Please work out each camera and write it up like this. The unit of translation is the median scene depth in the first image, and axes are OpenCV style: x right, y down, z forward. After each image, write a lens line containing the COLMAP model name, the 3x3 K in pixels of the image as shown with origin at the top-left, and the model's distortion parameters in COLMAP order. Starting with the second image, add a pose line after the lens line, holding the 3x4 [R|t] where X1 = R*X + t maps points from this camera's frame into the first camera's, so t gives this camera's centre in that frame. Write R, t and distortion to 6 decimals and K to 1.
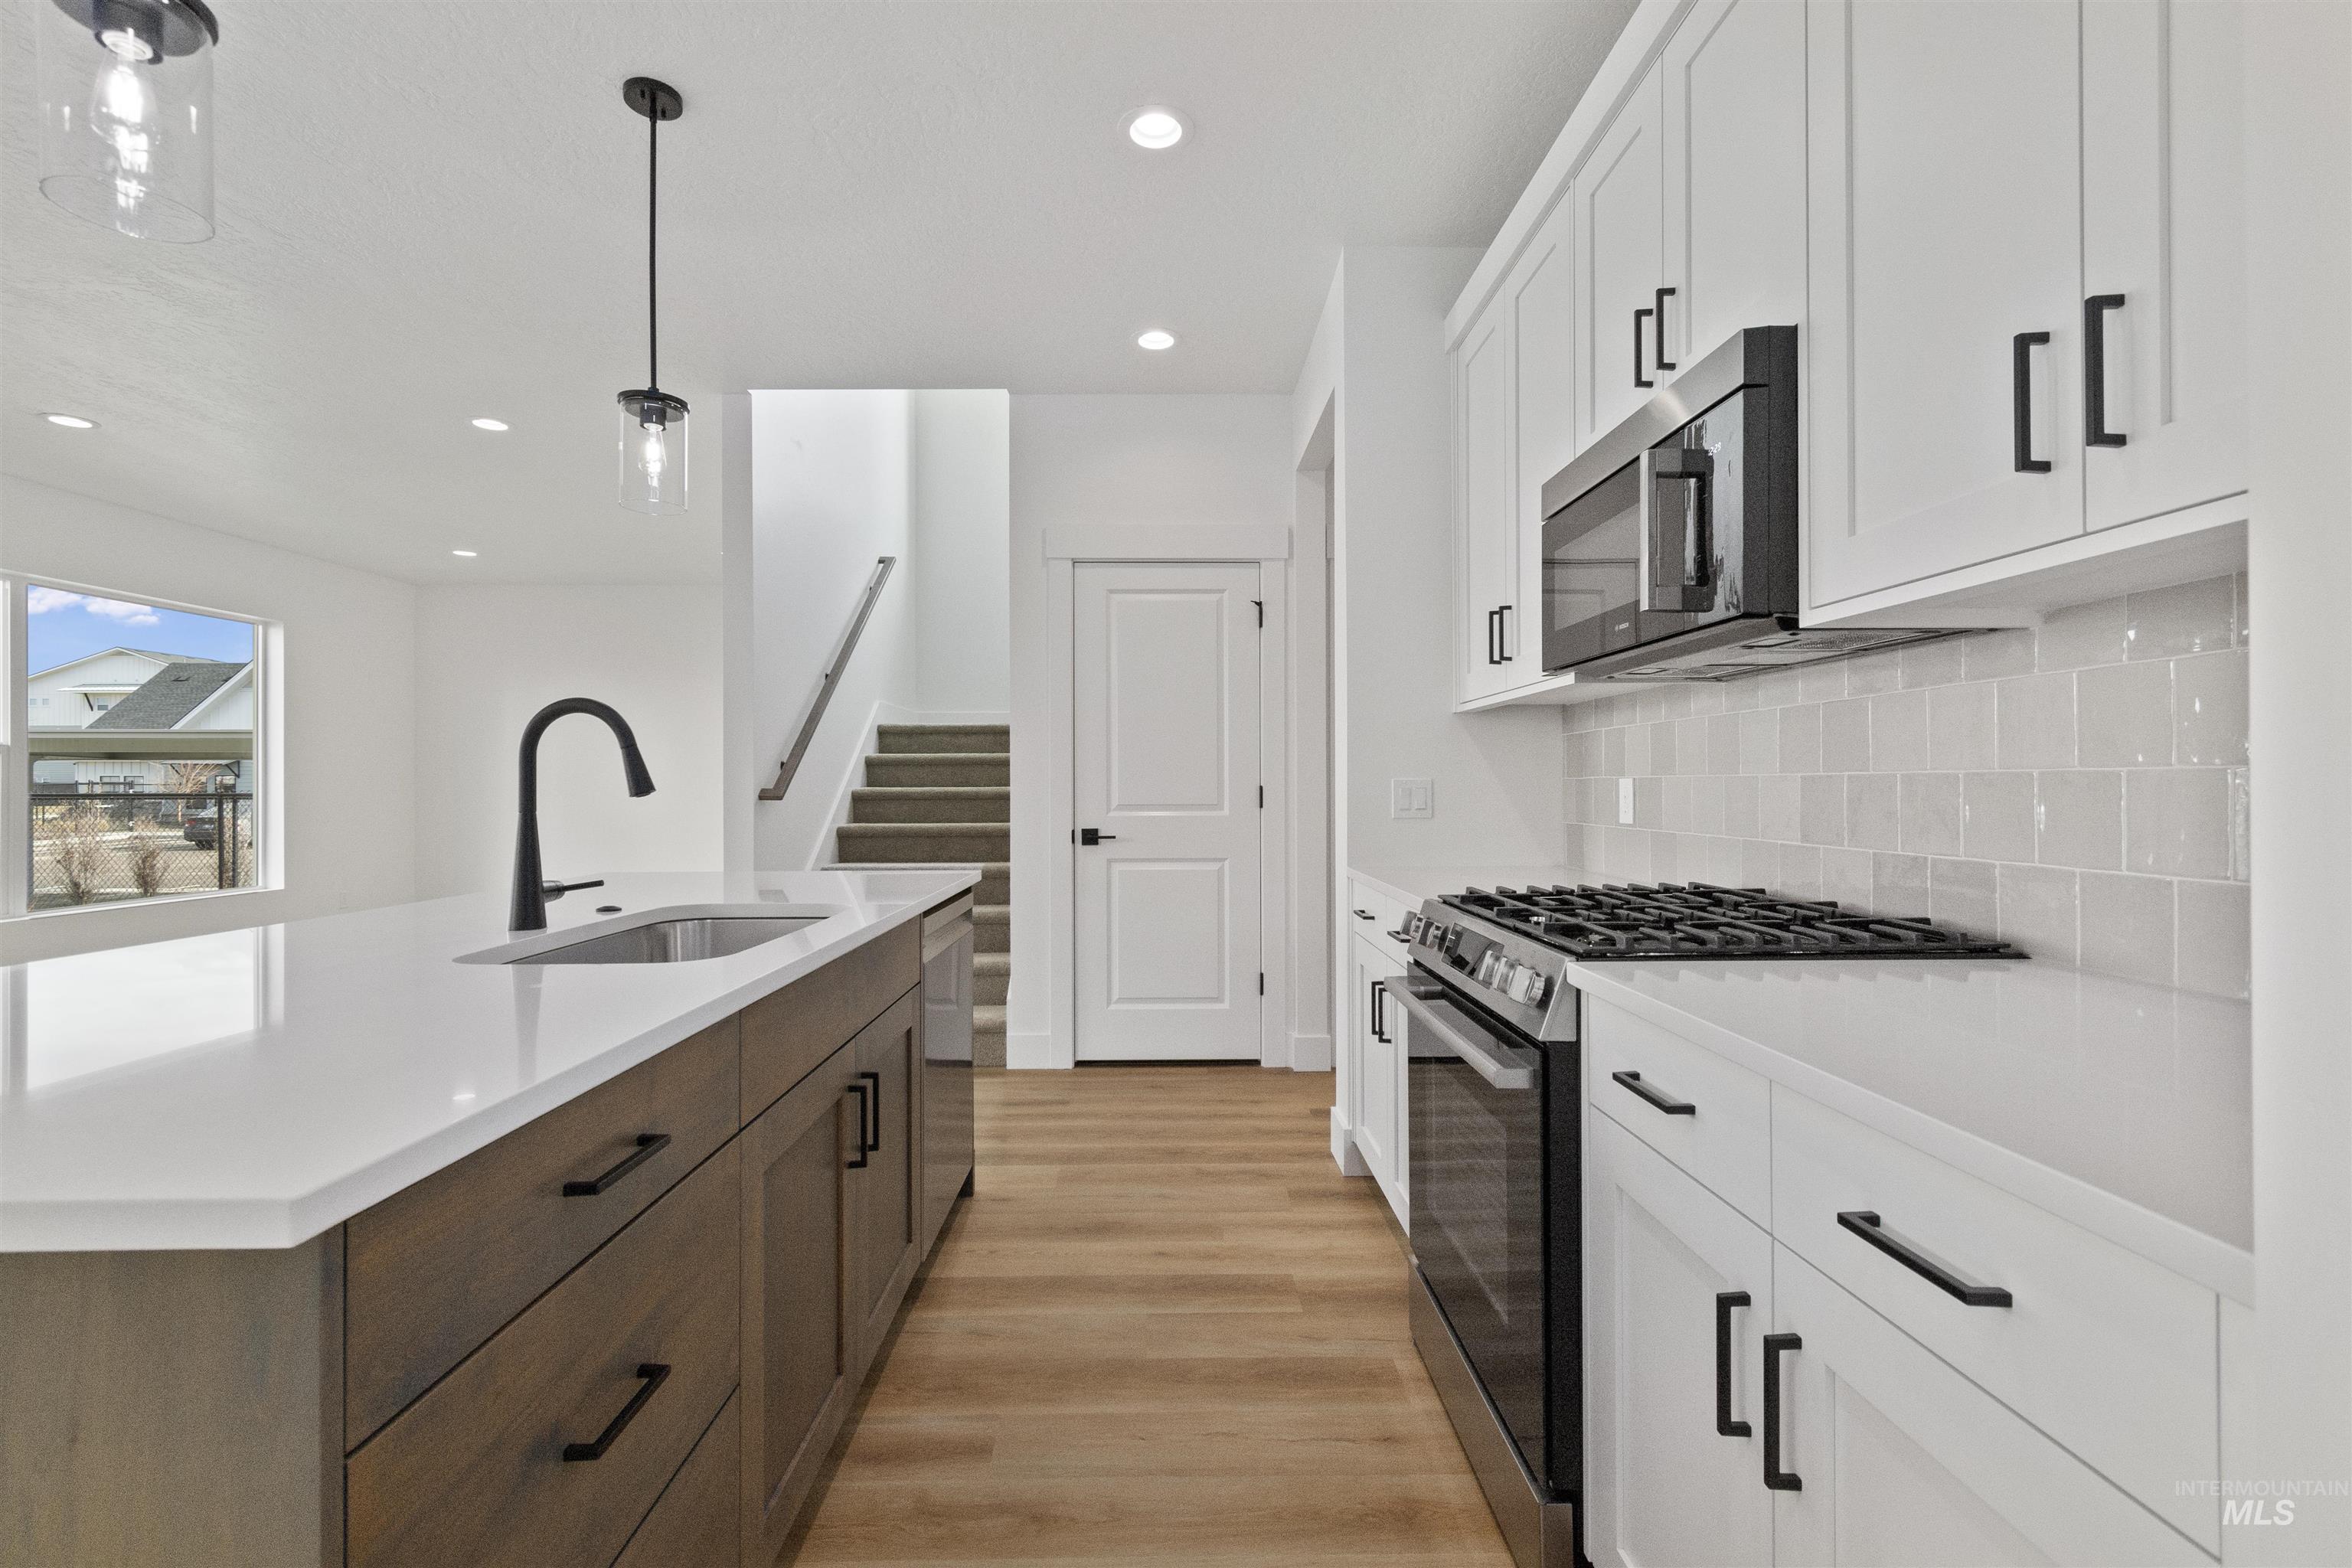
lens RADIAL K [[1035.9, 0, 1172.0], [0, 1035.9, 783.7], [0, 0, 1]] dist [0.001305, -0.000016]
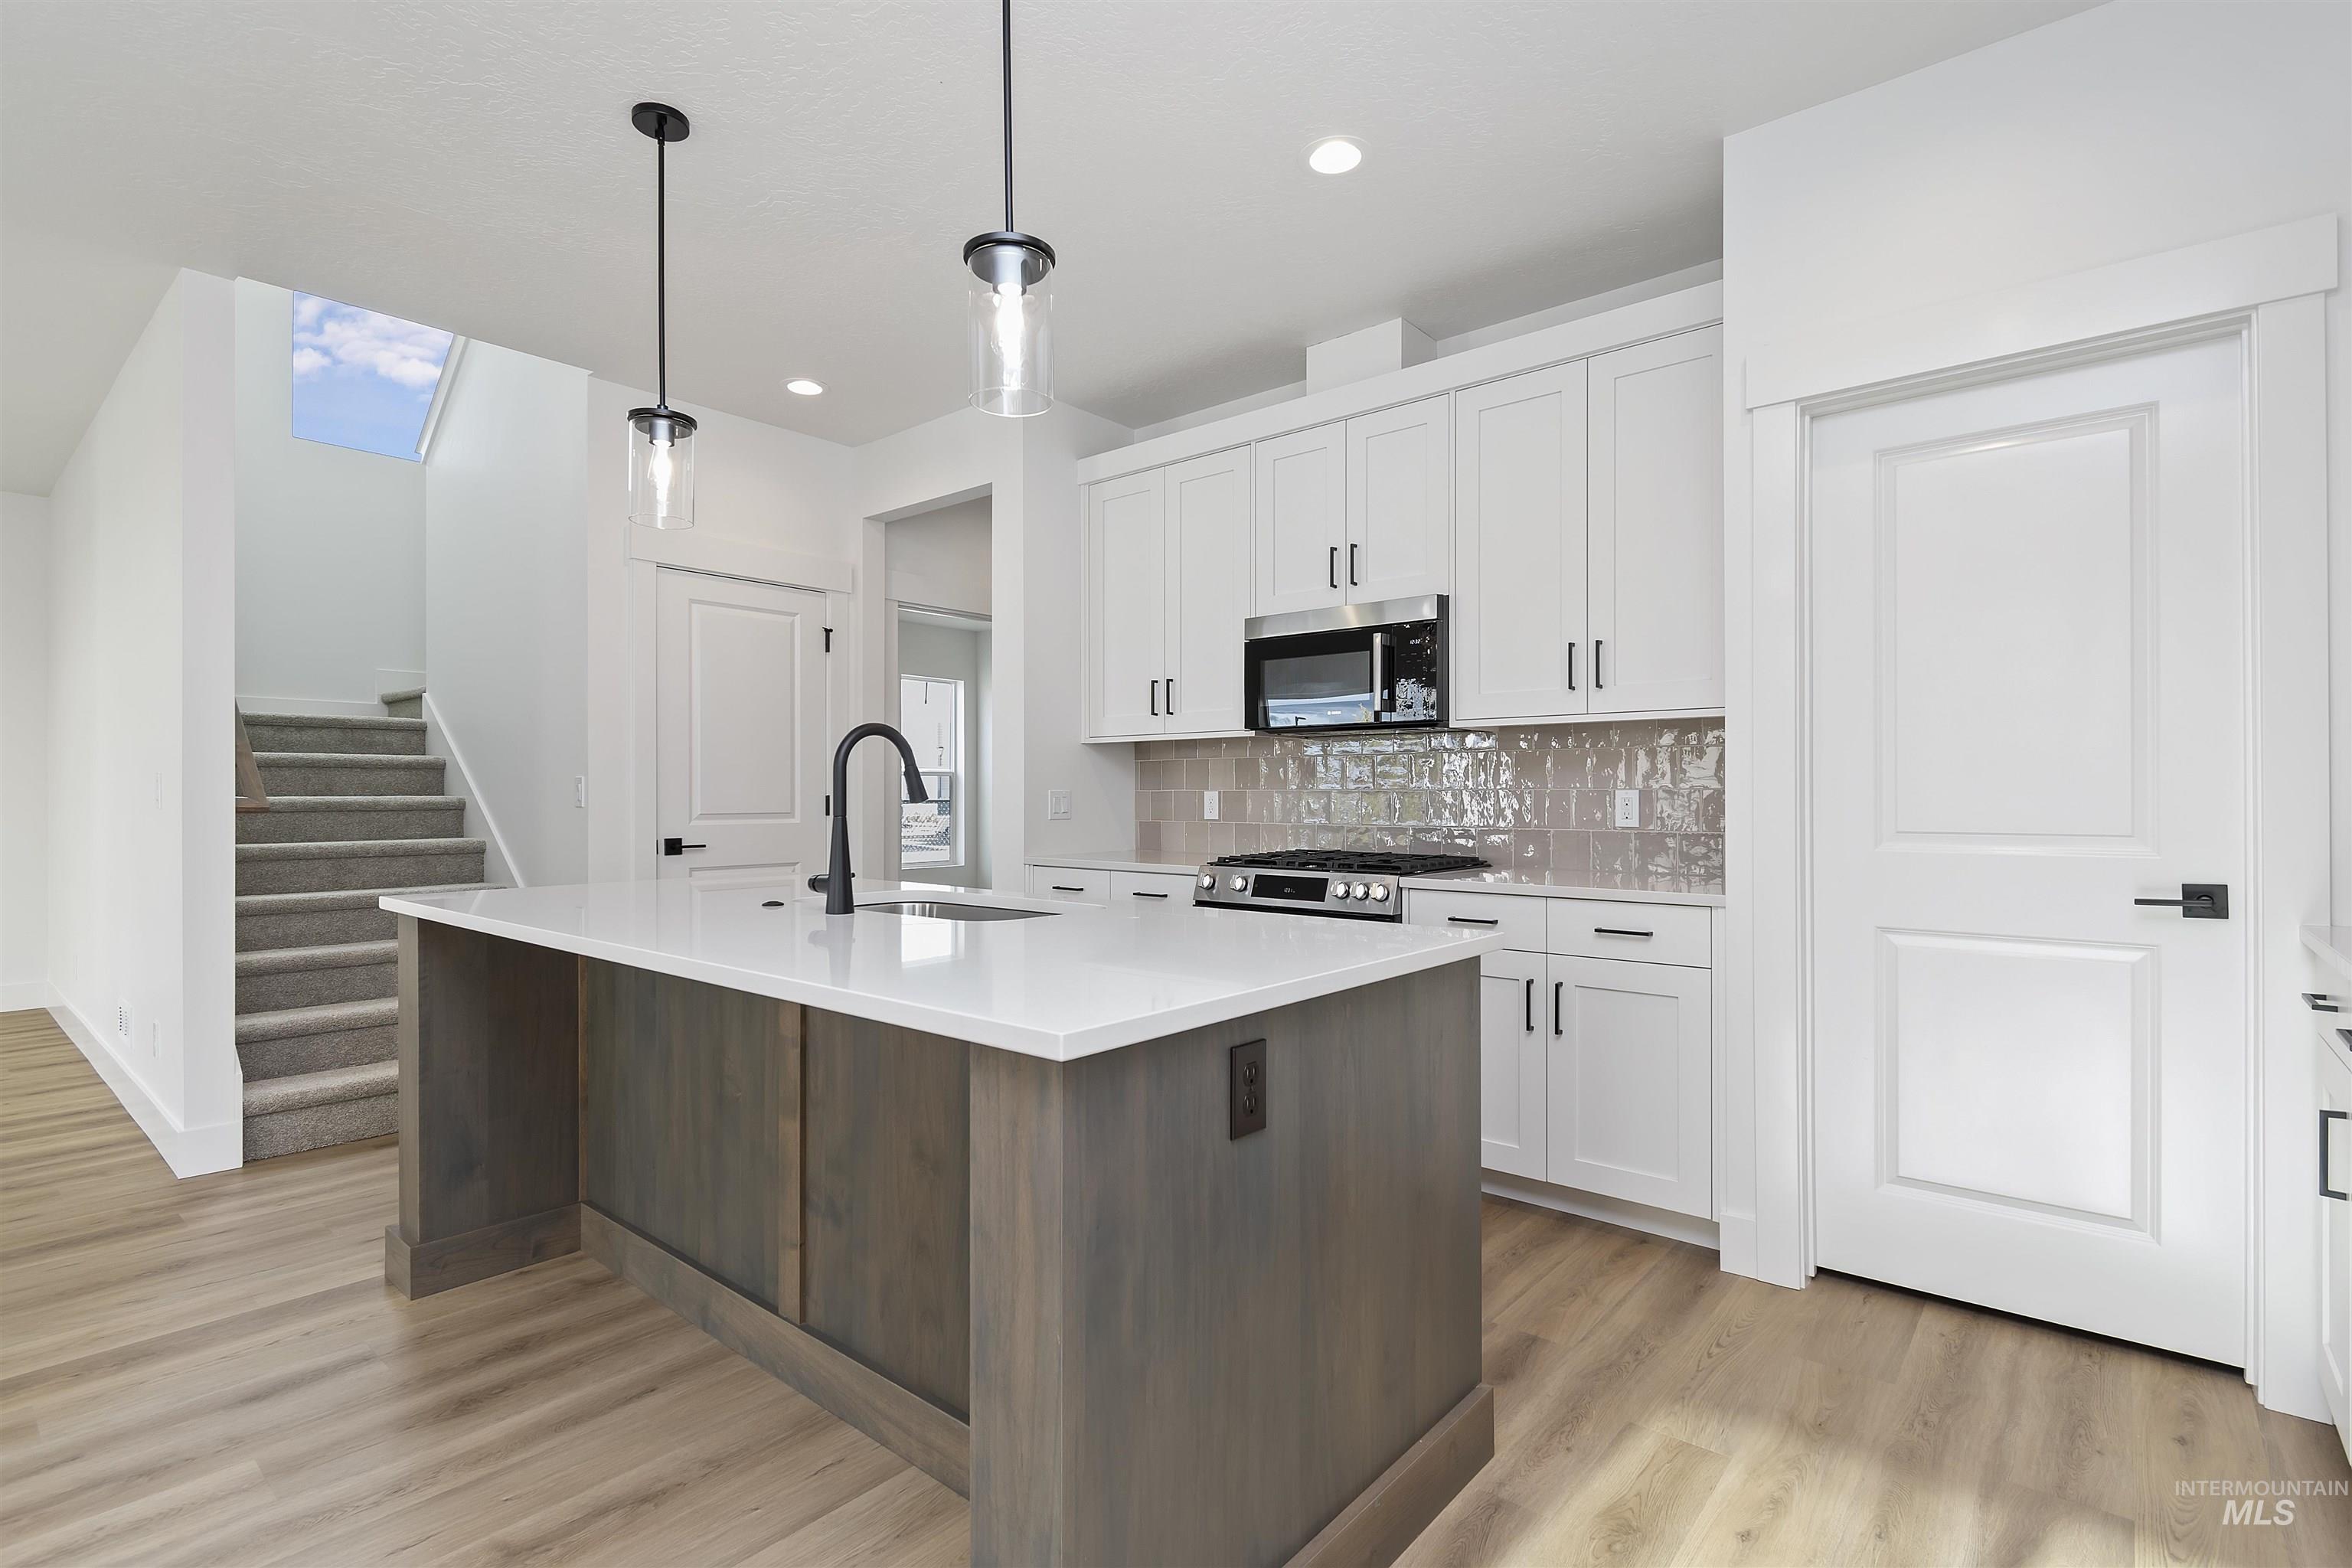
lens RADIAL K [[1114.1, 0, 1174.1], [0, 1114.1, 790.6], [0, 0, 1]] dist [-0.001484, -0.000262]
pose [[0.660552, 0.004695, 0.750765, -0.670111], [-0.003058, 0.999989, -0.003563, 0.000342], [-0.750774, 0.000058, 0.660559, -0.069647]]
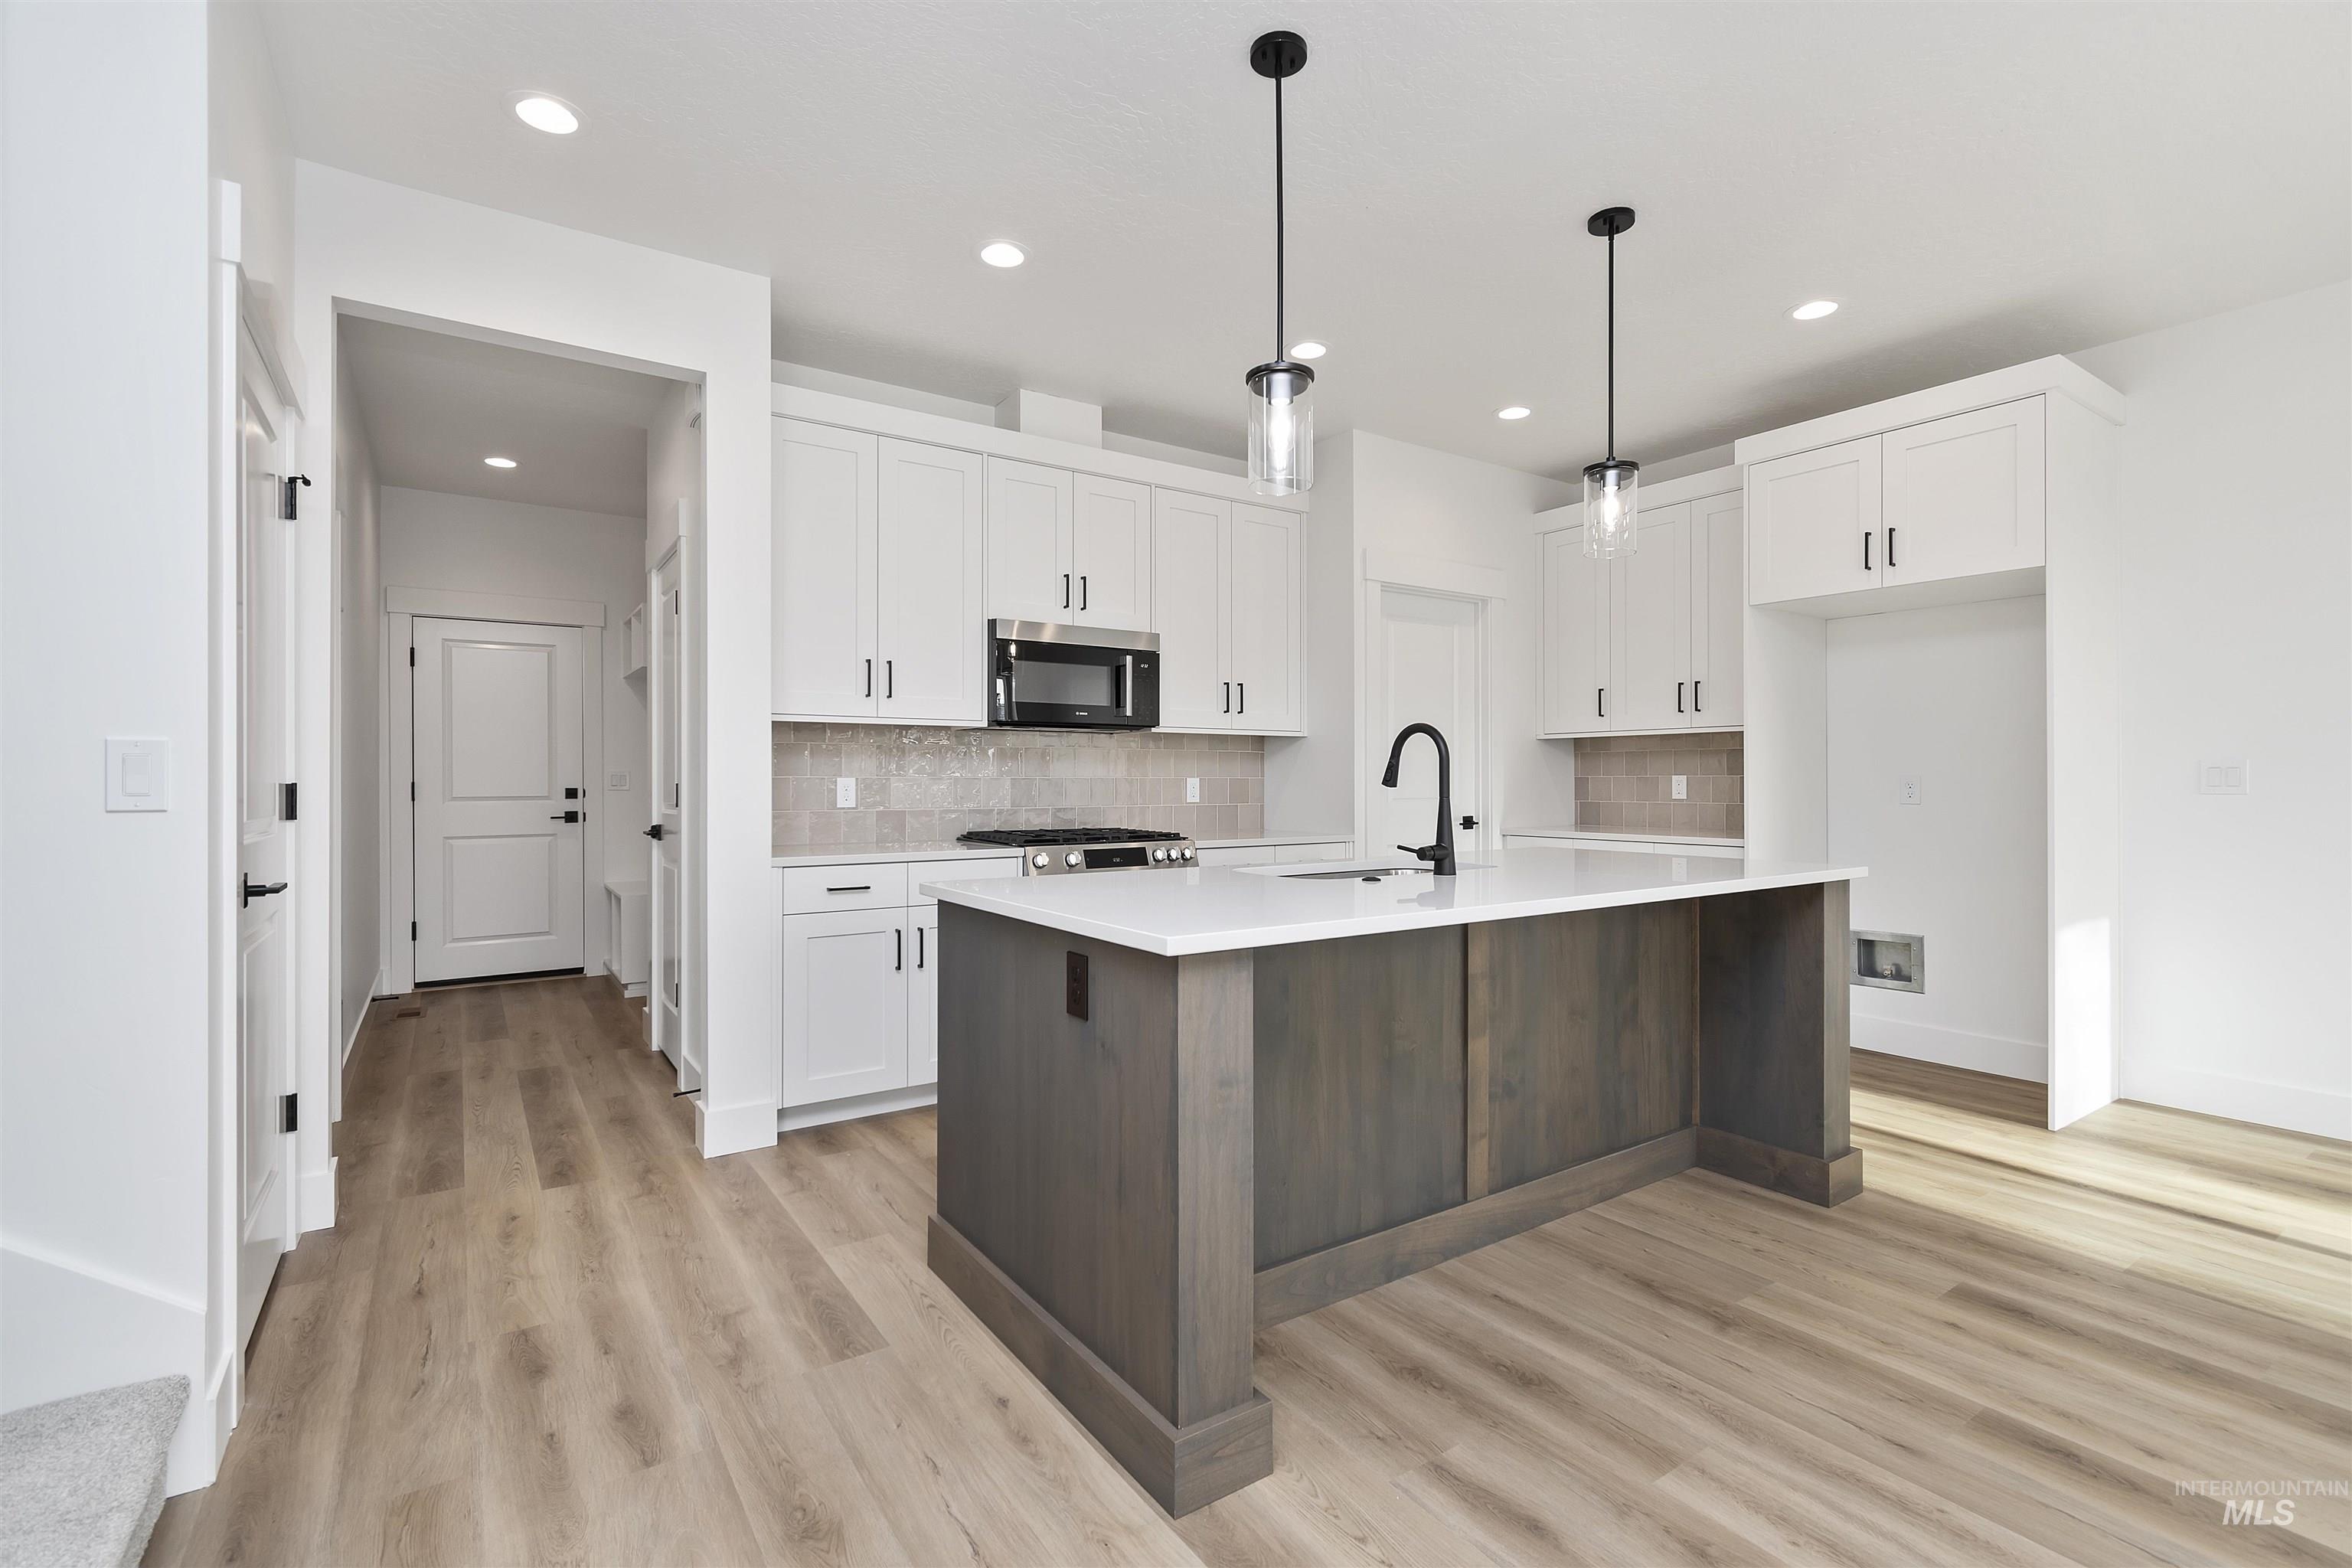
lens RADIAL K [[1053.2, 0, 1167.3], [0, 1053.2, 780.2], [0, 0, 1]] dist [-0.000542, -0.000291]
pose [[-0.546703, 0.004650, 0.837314, -0.844773], [0.001453, 0.999988, -0.004605, 0.004301], [-0.837325, -0.001301, -0.546703, 1.090512]]
